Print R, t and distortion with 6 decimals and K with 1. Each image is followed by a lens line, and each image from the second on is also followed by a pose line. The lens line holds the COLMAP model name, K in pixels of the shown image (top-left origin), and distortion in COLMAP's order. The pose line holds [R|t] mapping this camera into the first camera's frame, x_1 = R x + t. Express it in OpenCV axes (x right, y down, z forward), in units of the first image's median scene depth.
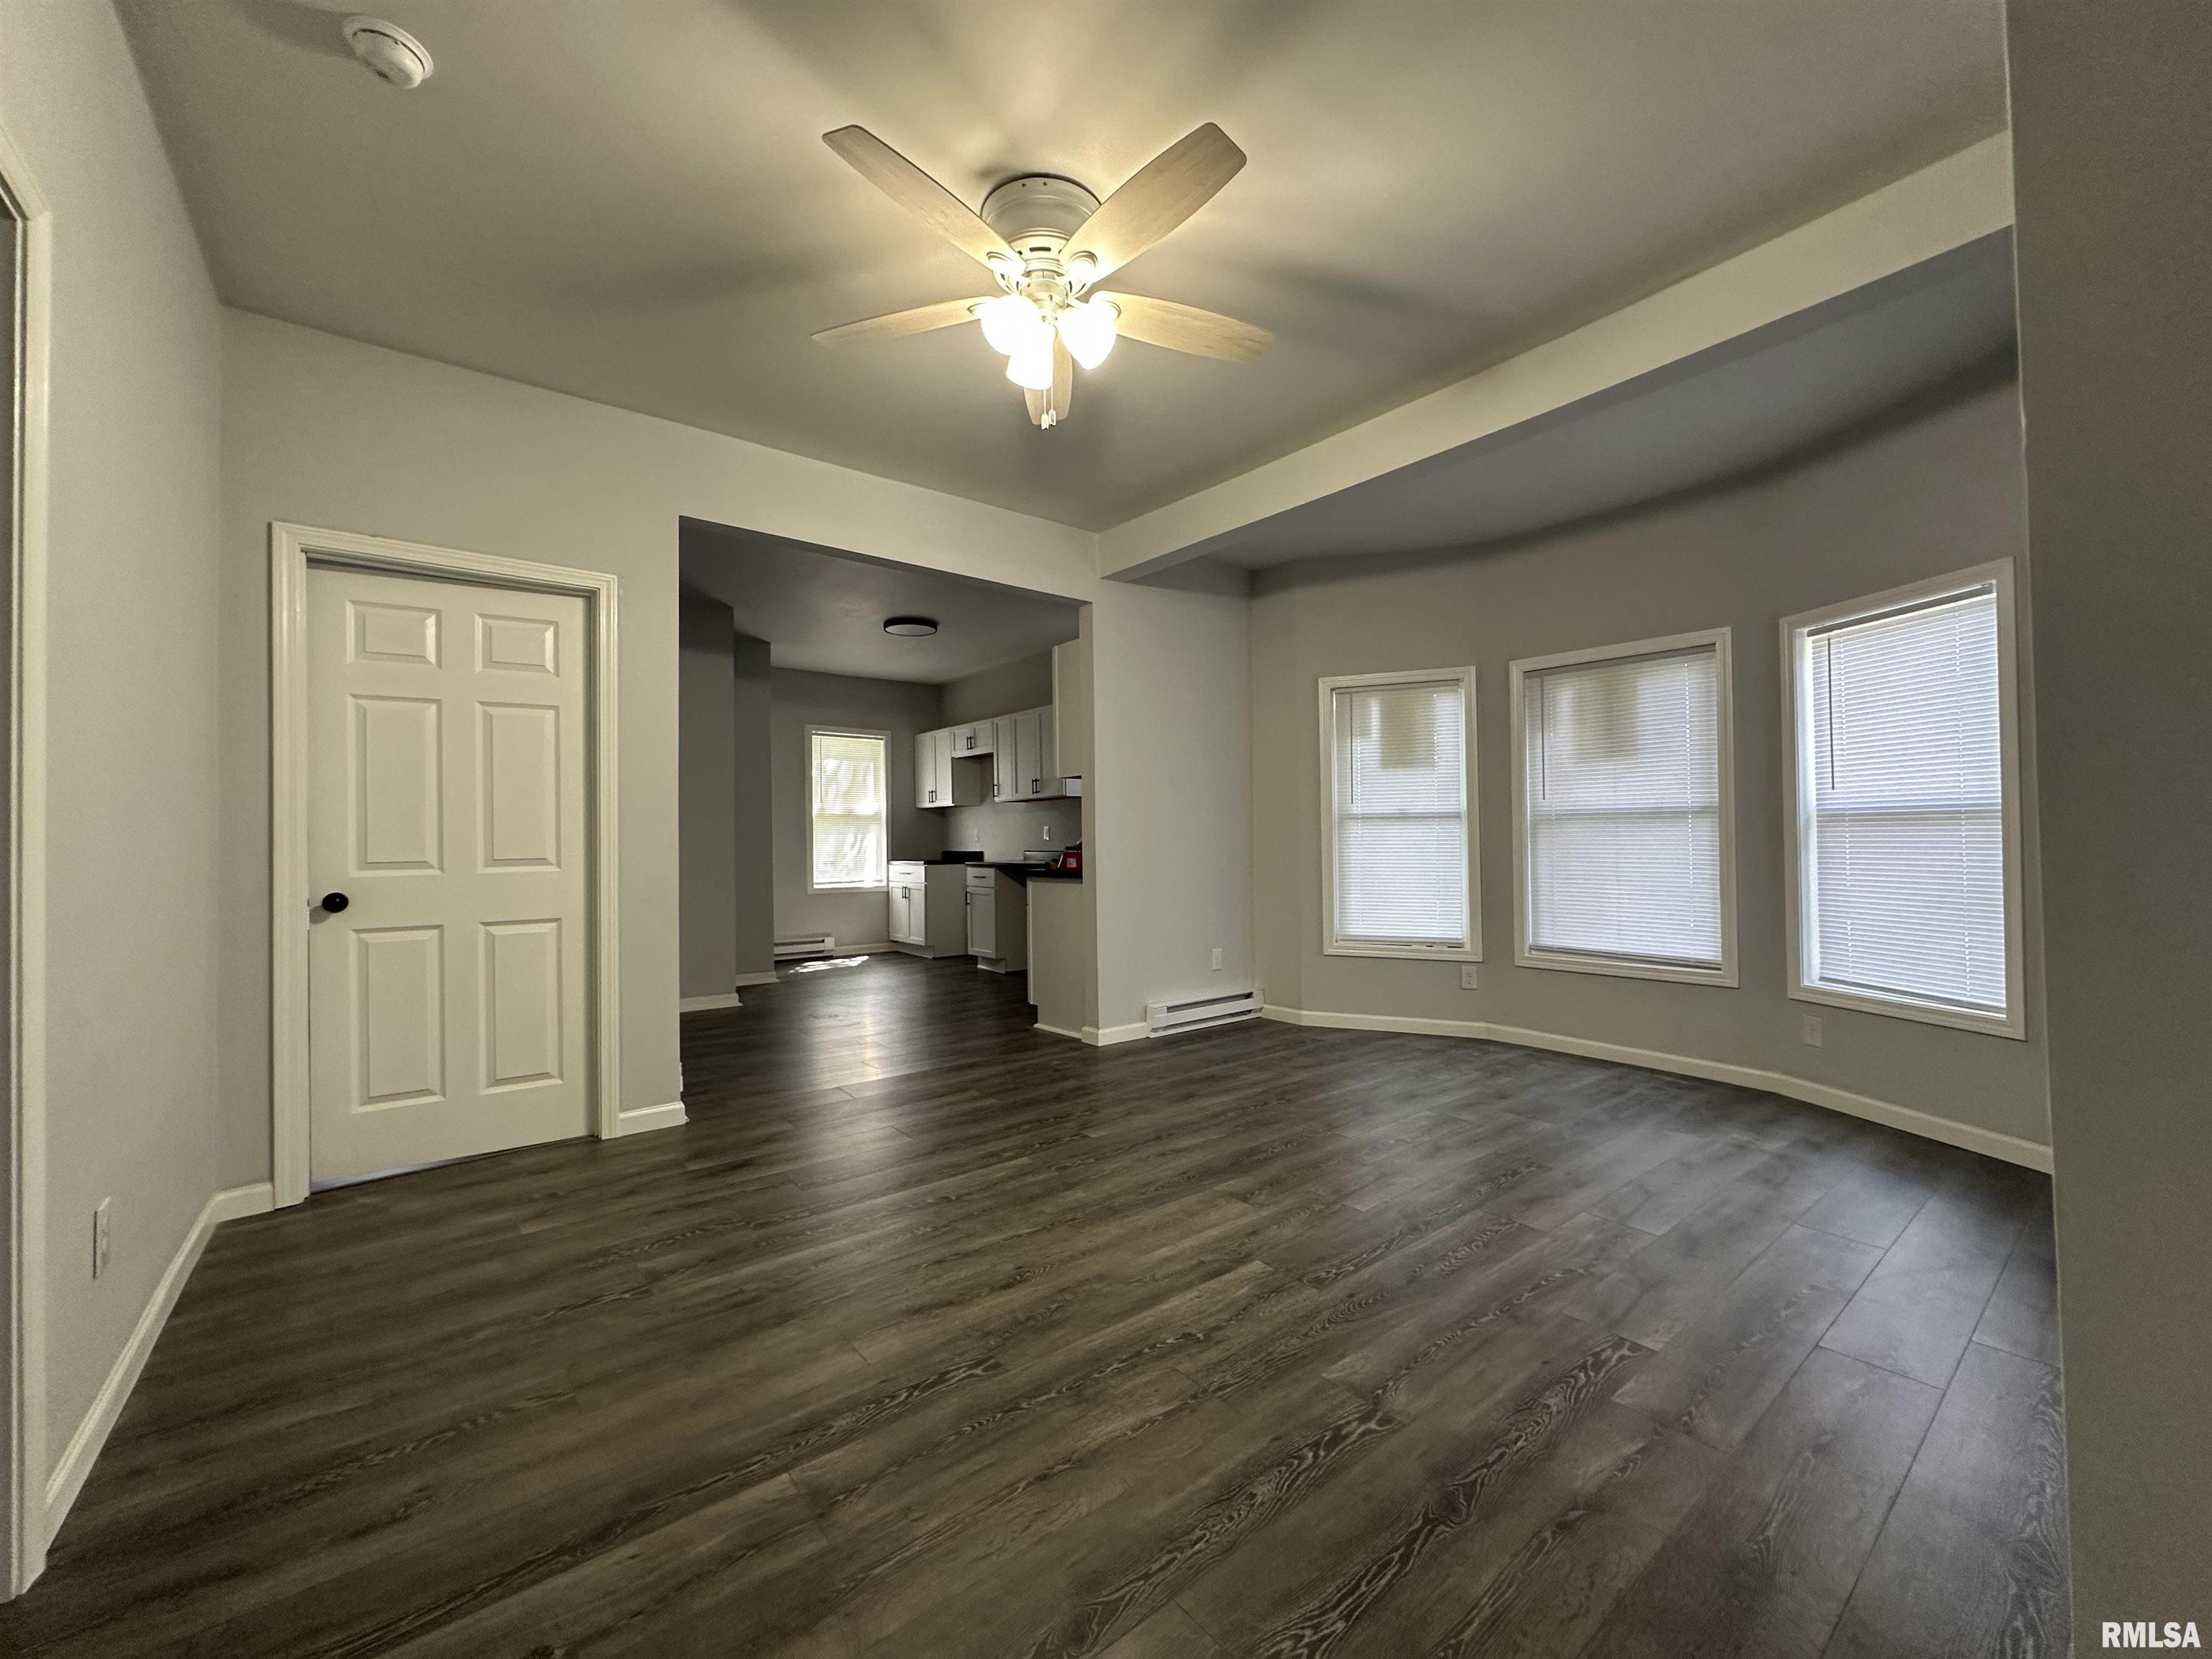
lens RADIAL K [[882.7, 0, 1109.5], [0, 882.7, 829.9], [0, 0, 1]] dist [-0.000579, 0.000226]
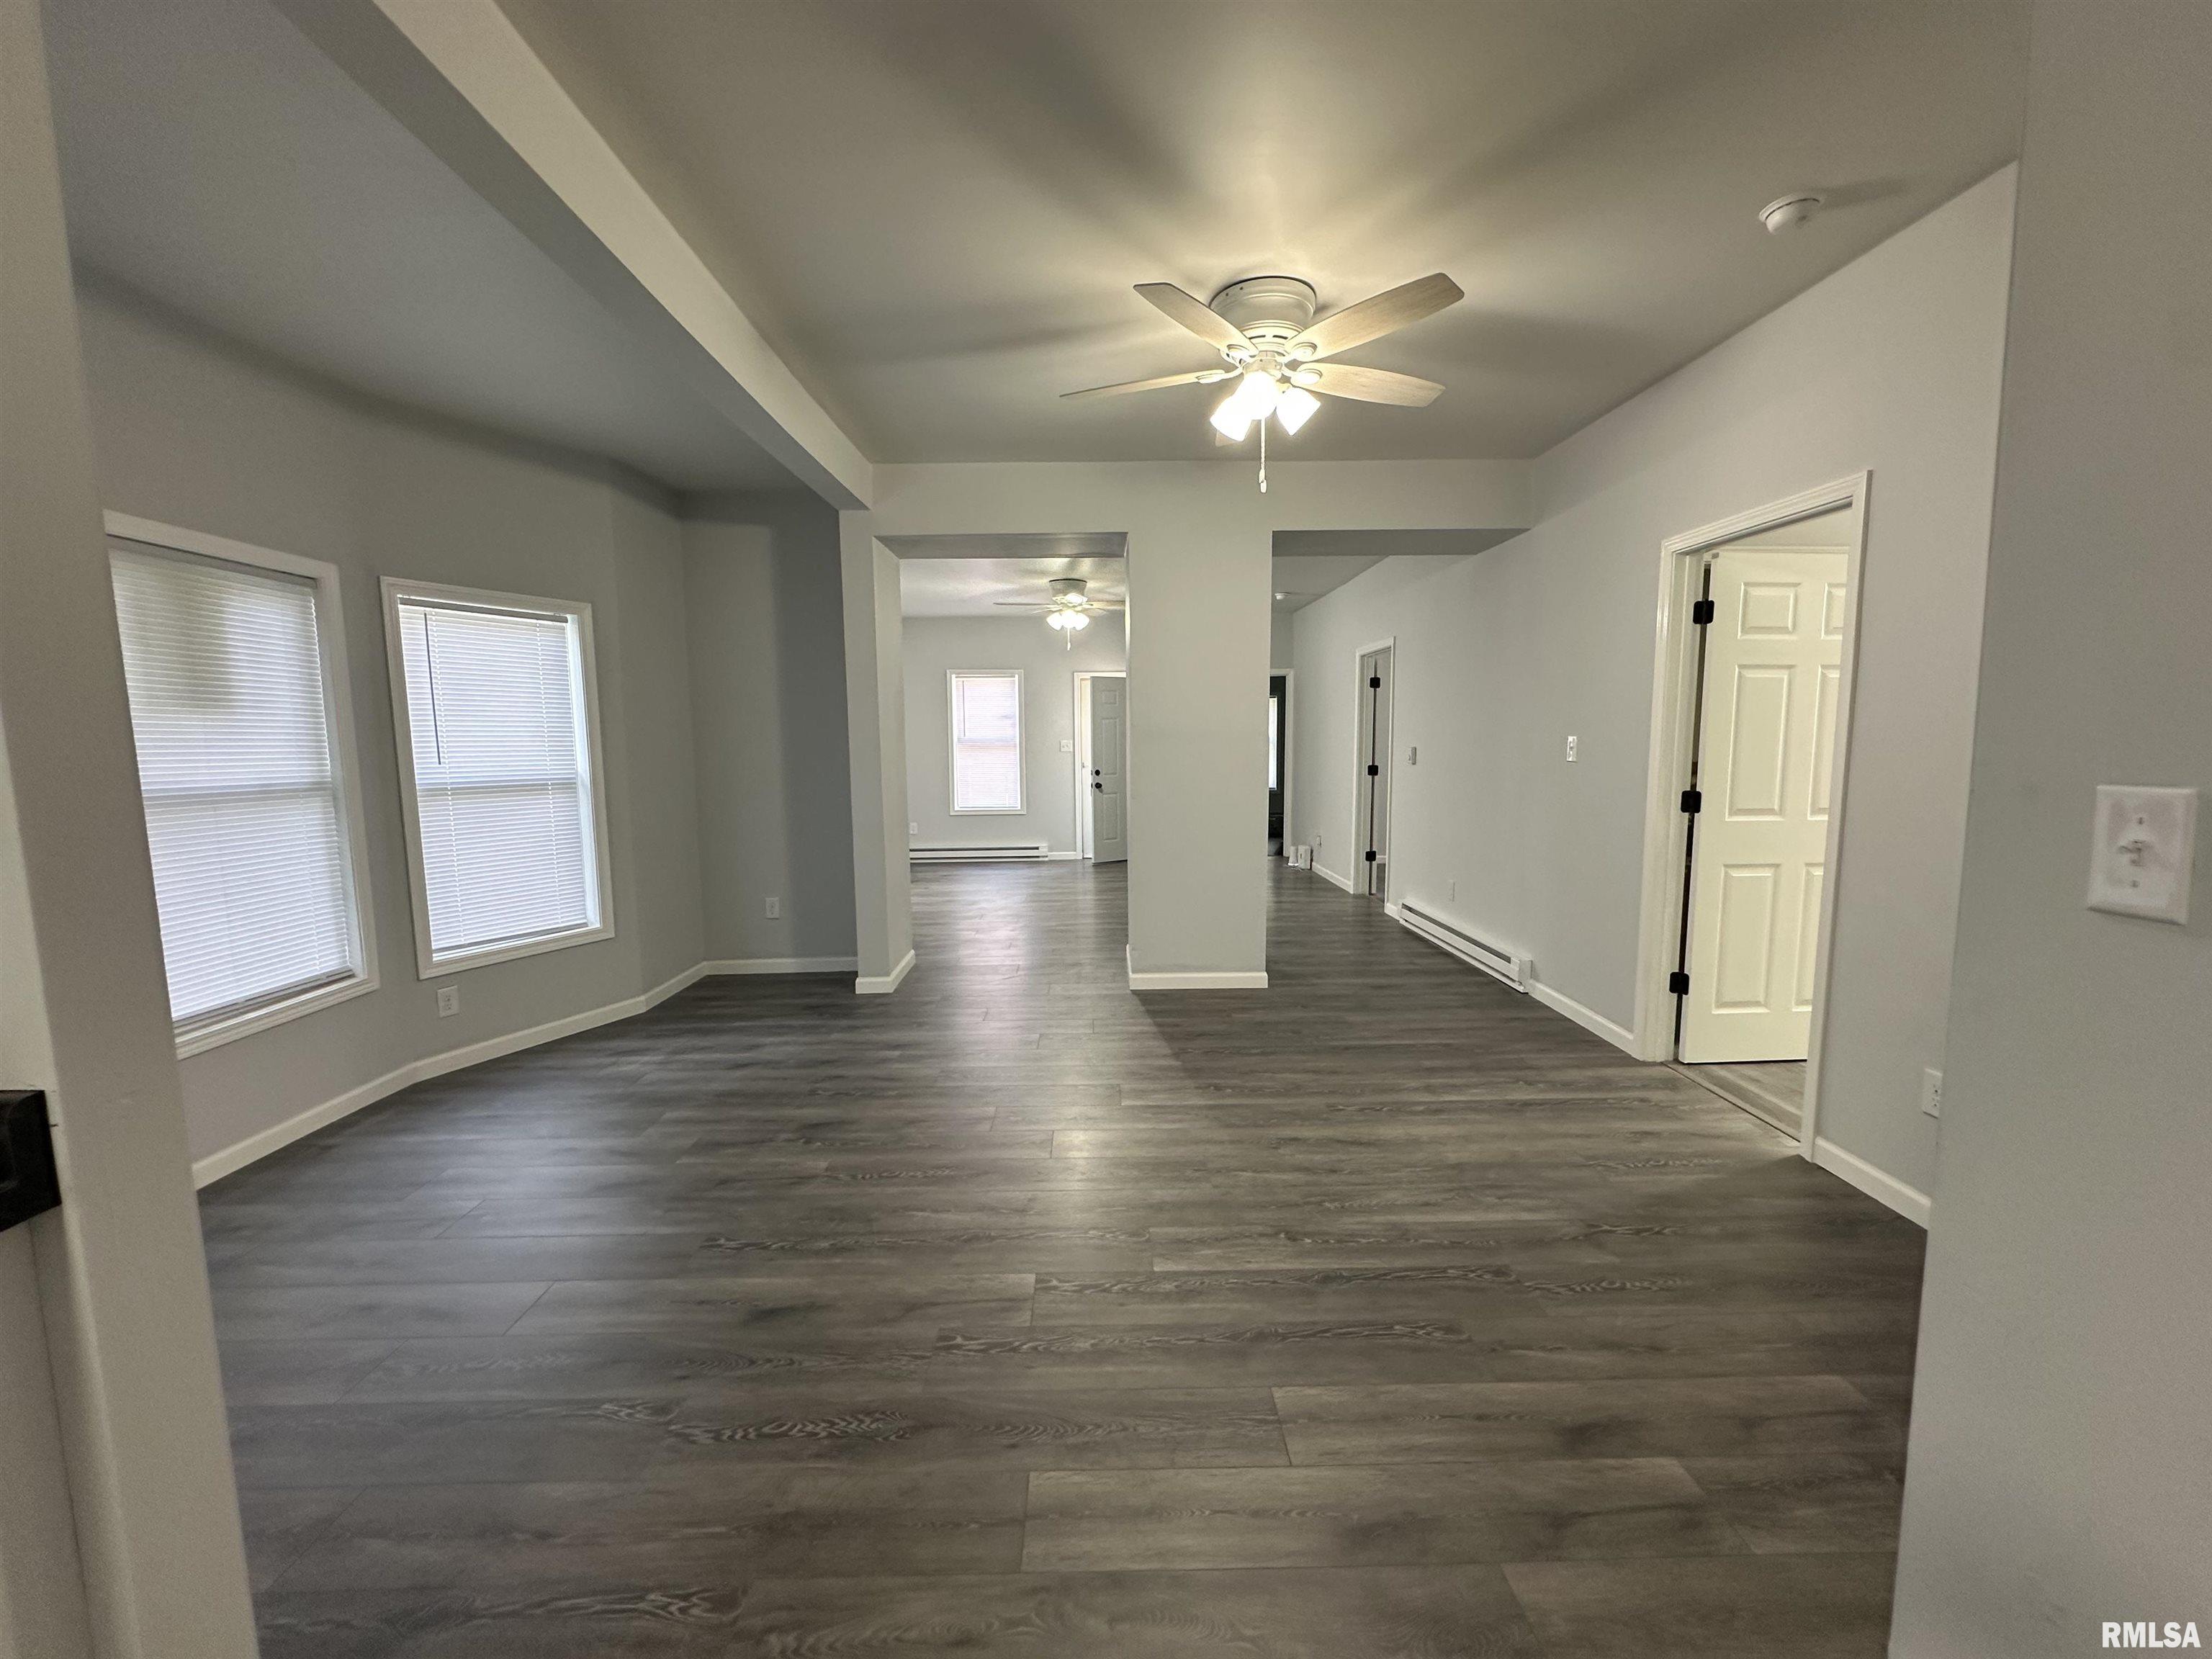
lens RADIAL K [[882.7, 0, 1109.5], [0, 882.7, 829.9], [0, 0, 1]] dist [-0.000579, 0.000226]
pose [[-0.794298, -0.042794, 0.606019, -0.498893], [0.011226, 0.996312, 0.085067, -0.058127], [-0.607424, 0.074372, -0.790888, 1.585938]]
